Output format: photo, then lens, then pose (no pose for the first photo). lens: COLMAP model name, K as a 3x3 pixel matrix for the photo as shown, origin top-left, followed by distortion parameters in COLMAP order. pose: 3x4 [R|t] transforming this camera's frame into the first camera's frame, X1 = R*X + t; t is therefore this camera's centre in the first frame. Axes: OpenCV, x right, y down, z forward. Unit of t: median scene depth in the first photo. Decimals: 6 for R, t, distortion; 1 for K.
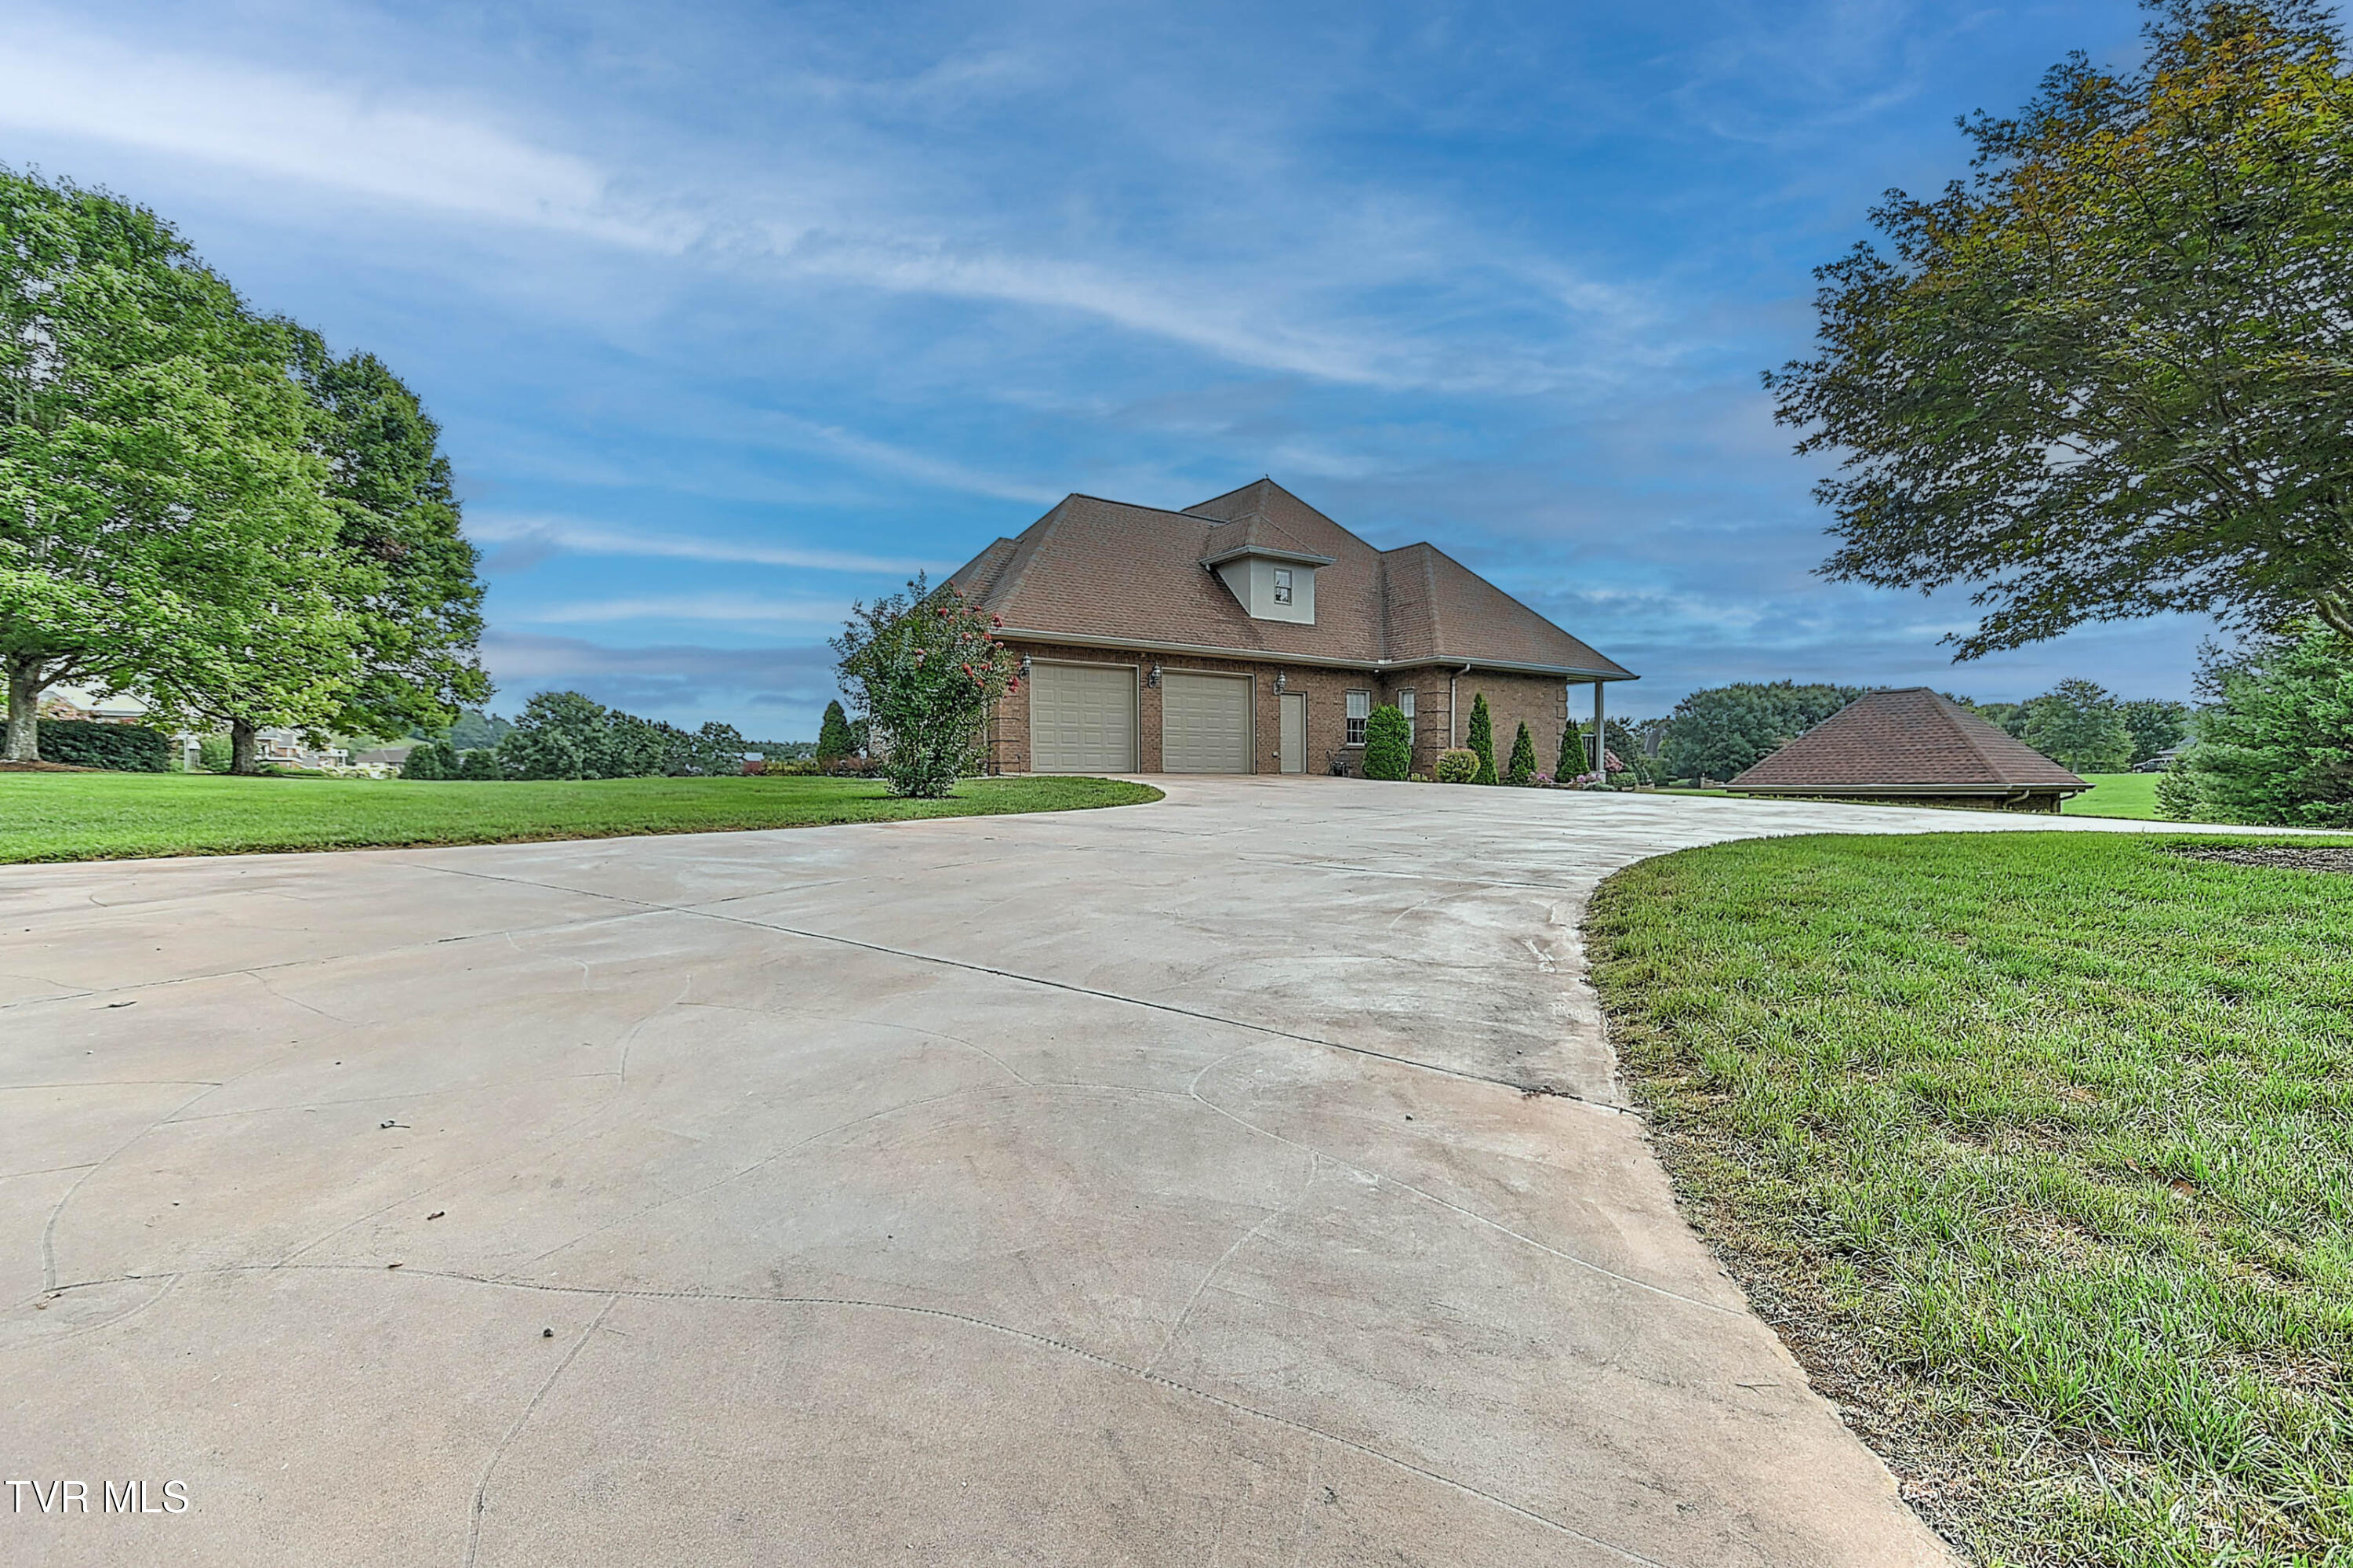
lens RADIAL K [[1081.4, 0, 1146.7], [0, 1081.4, 801.6], [0, 0, 1]] dist [0.023322, 0.000012]
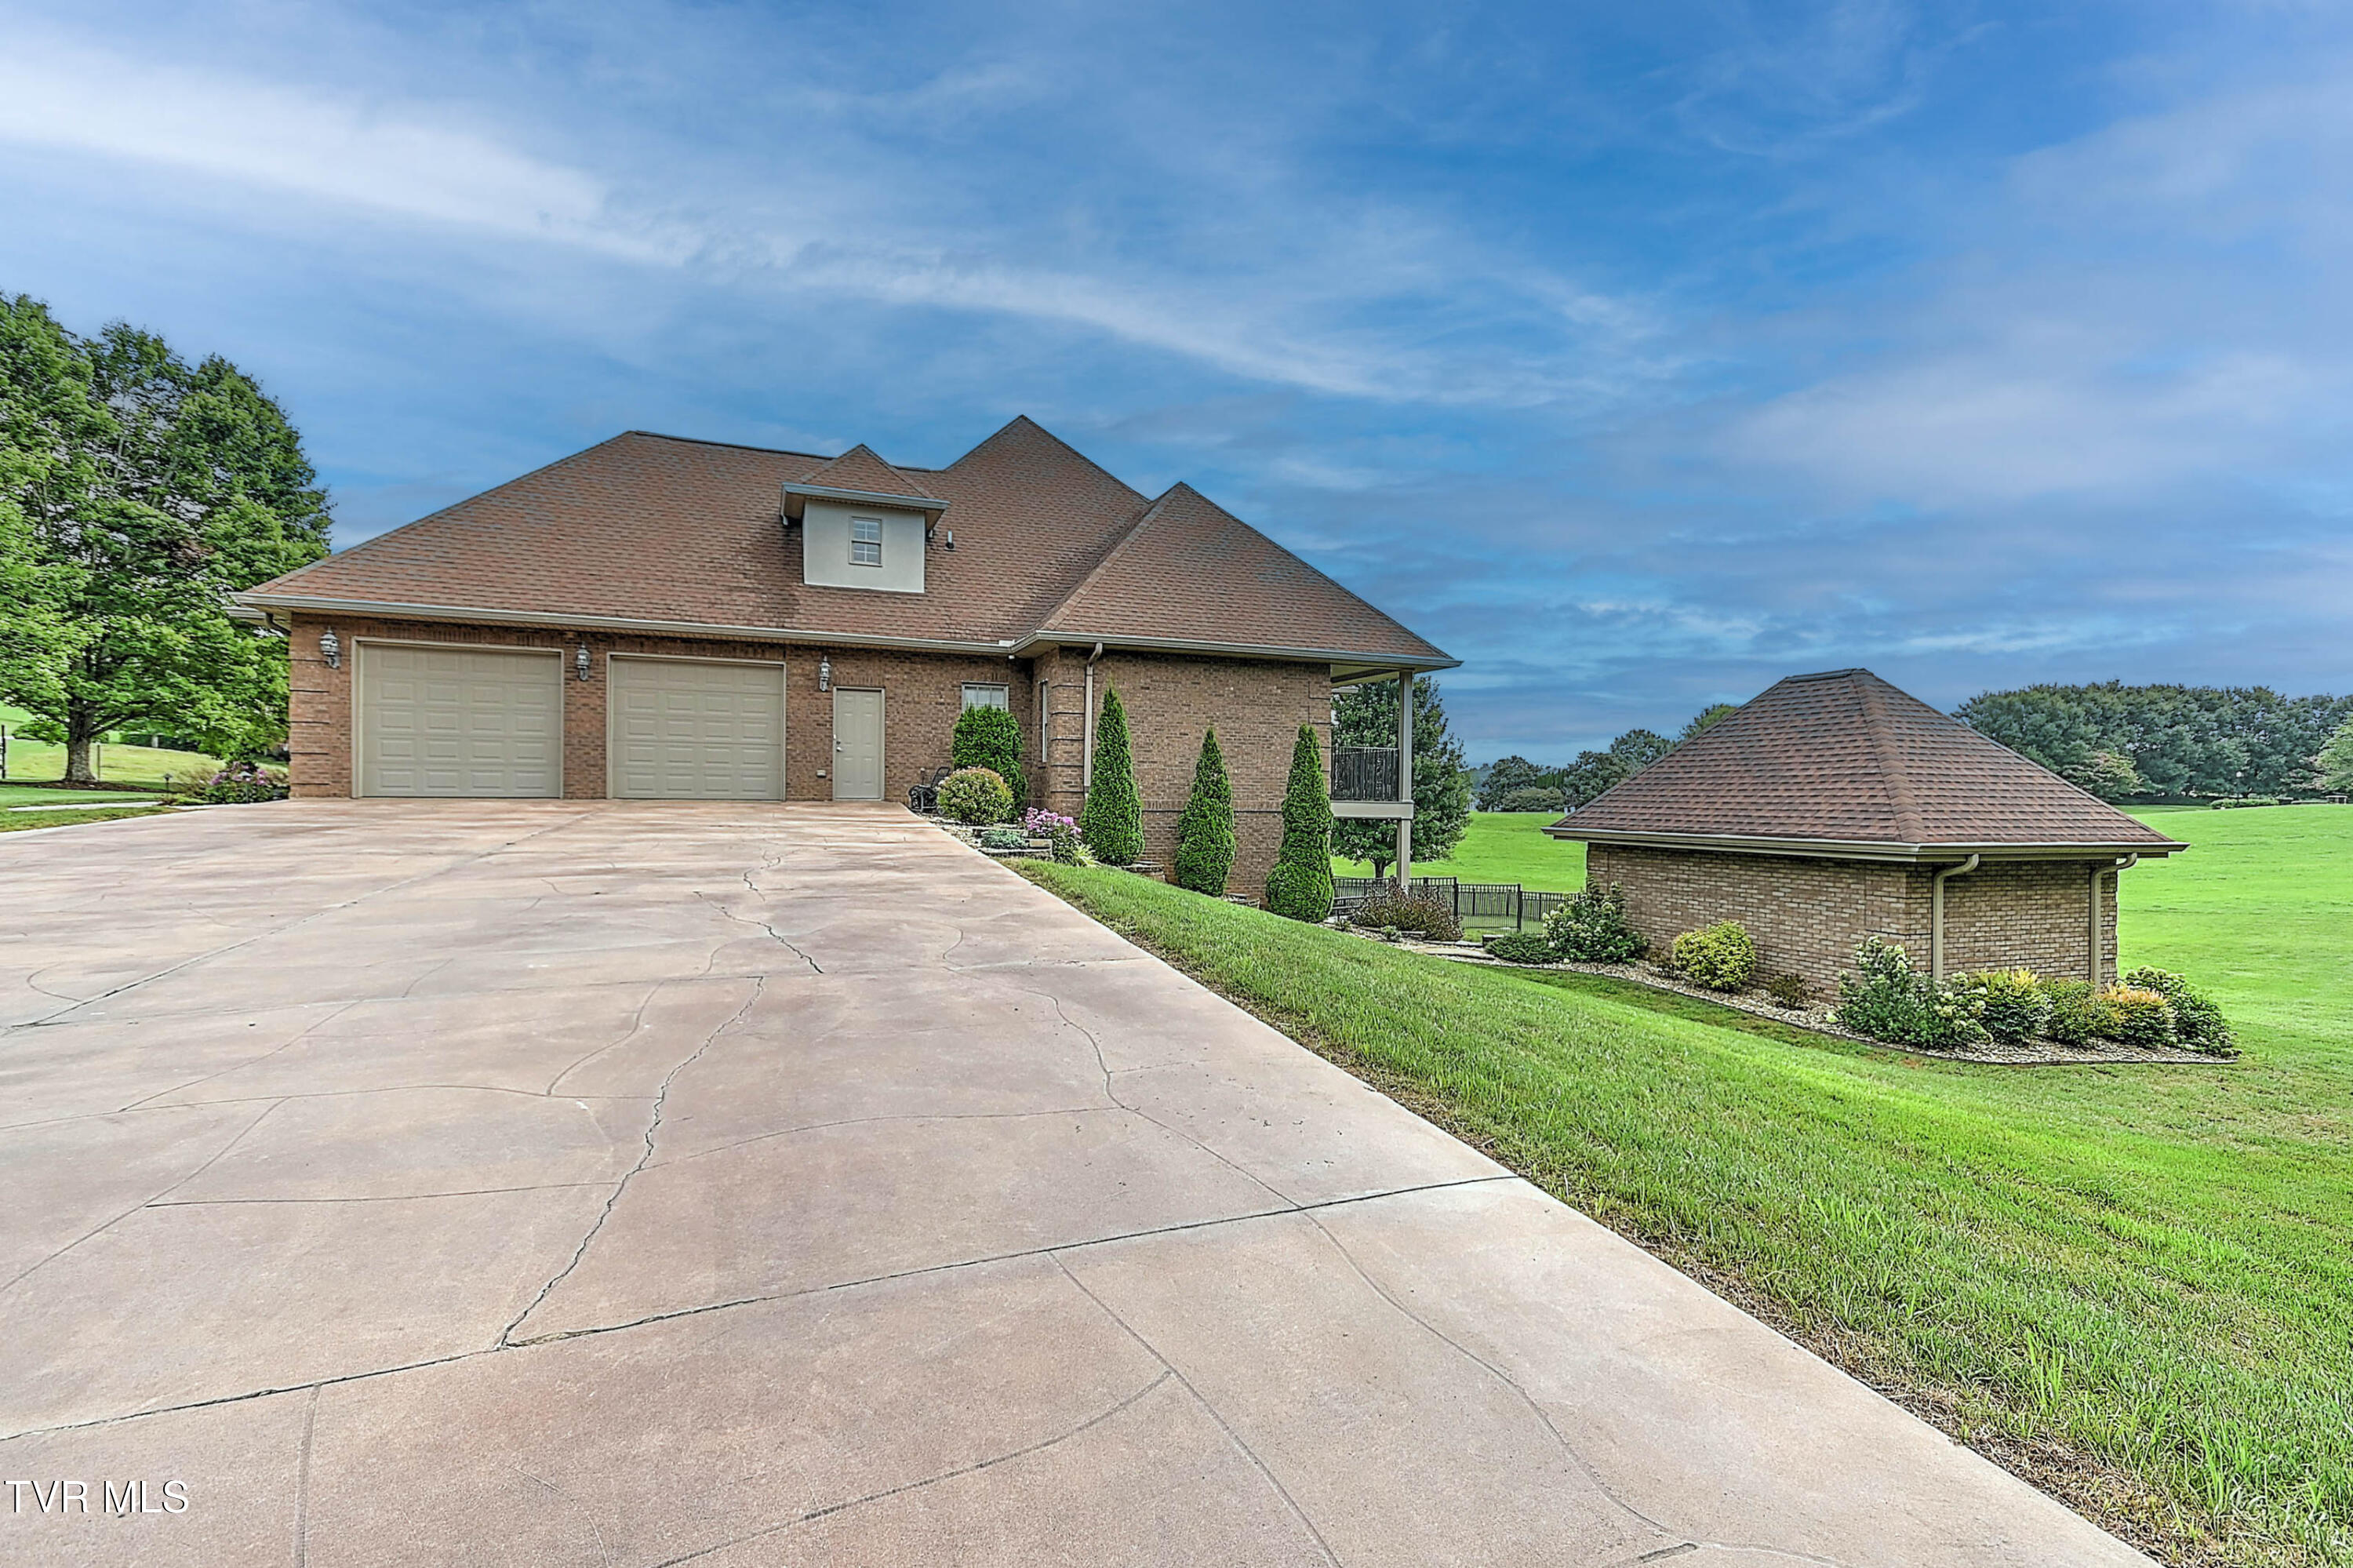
lens RADIAL K [[999.5, 0, 1385.8], [0, 999.5, 794.0], [0, 0, 1]] dist [0.007744, 0.000123]
pose [[0.973608, 0.013285, -0.227841, 0.602020], [-0.016414, 0.999795, -0.011844, -0.027632], [0.227637, 0.015272, 0.973626, 0.422746]]
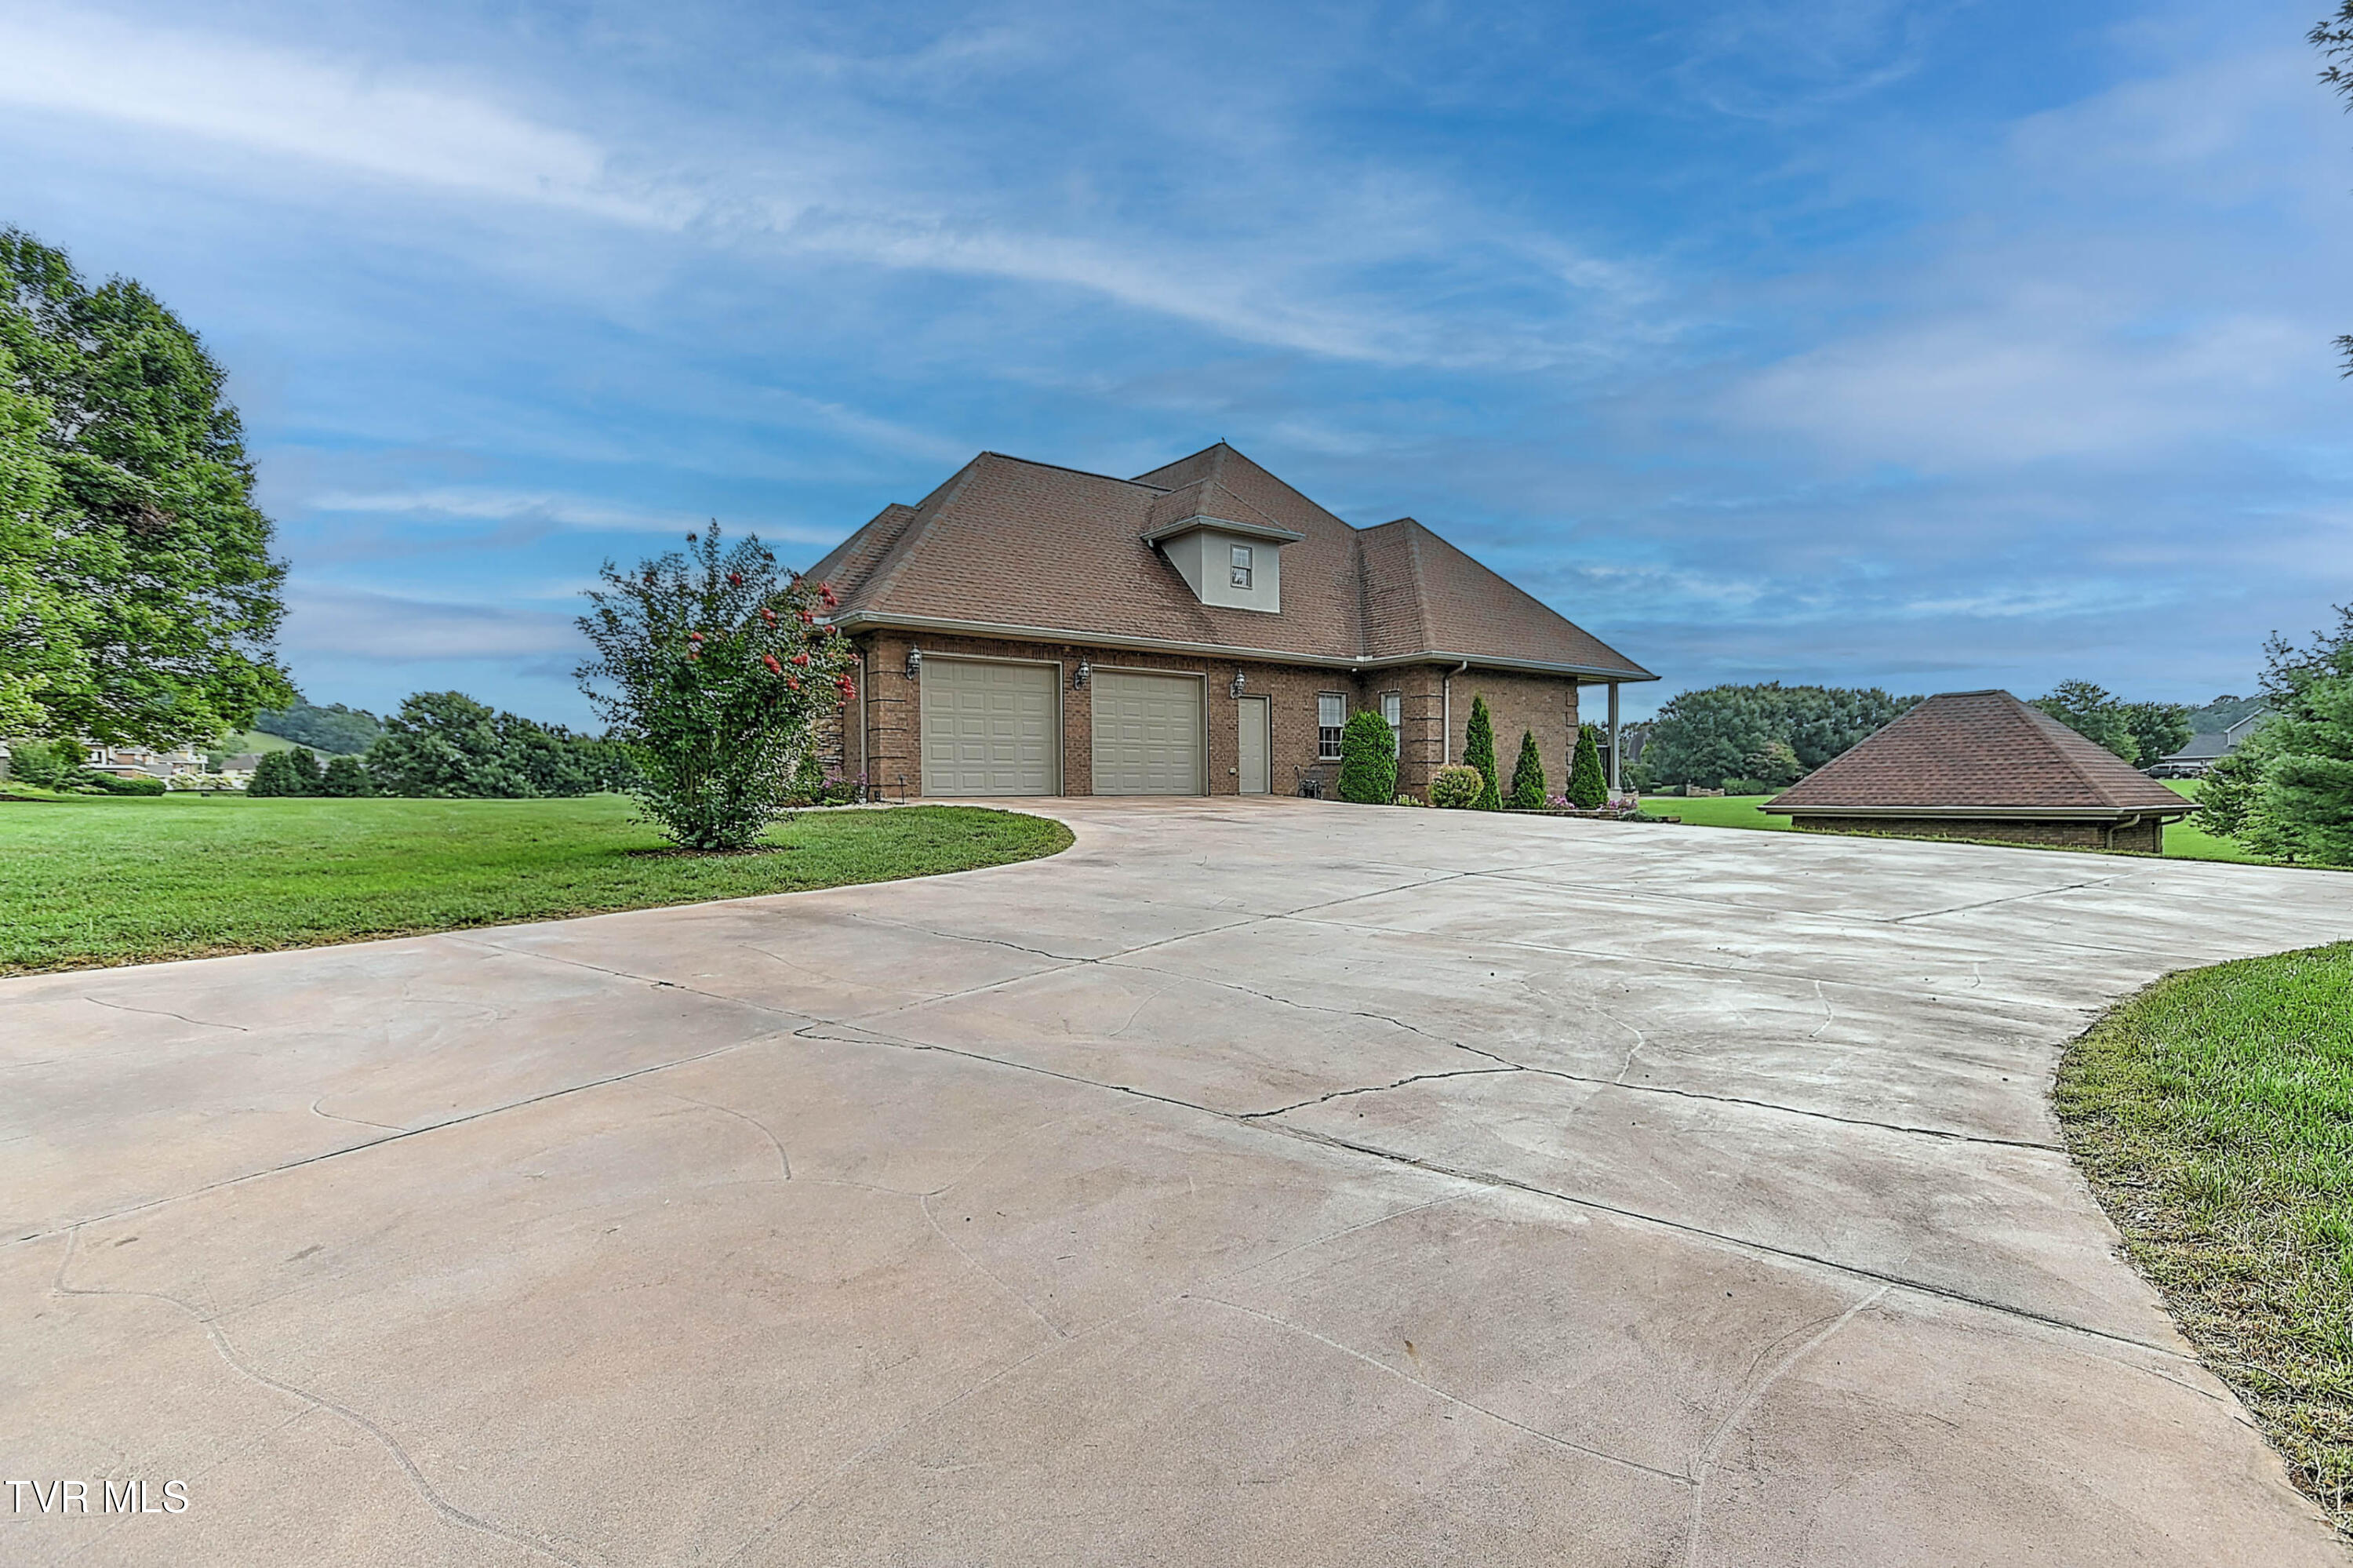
lens RADIAL K [[1081.4, 0, 1146.7], [0, 1081.4, 801.6], [0, 0, 1]] dist [0.023322, 0.000012]
pose [[0.999463, -0.002094, 0.032714, 0.026080], [0.002091, 0.999998, 0.000102, -0.020114], [-0.032714, -0.000033, 0.999465, 0.177297]]
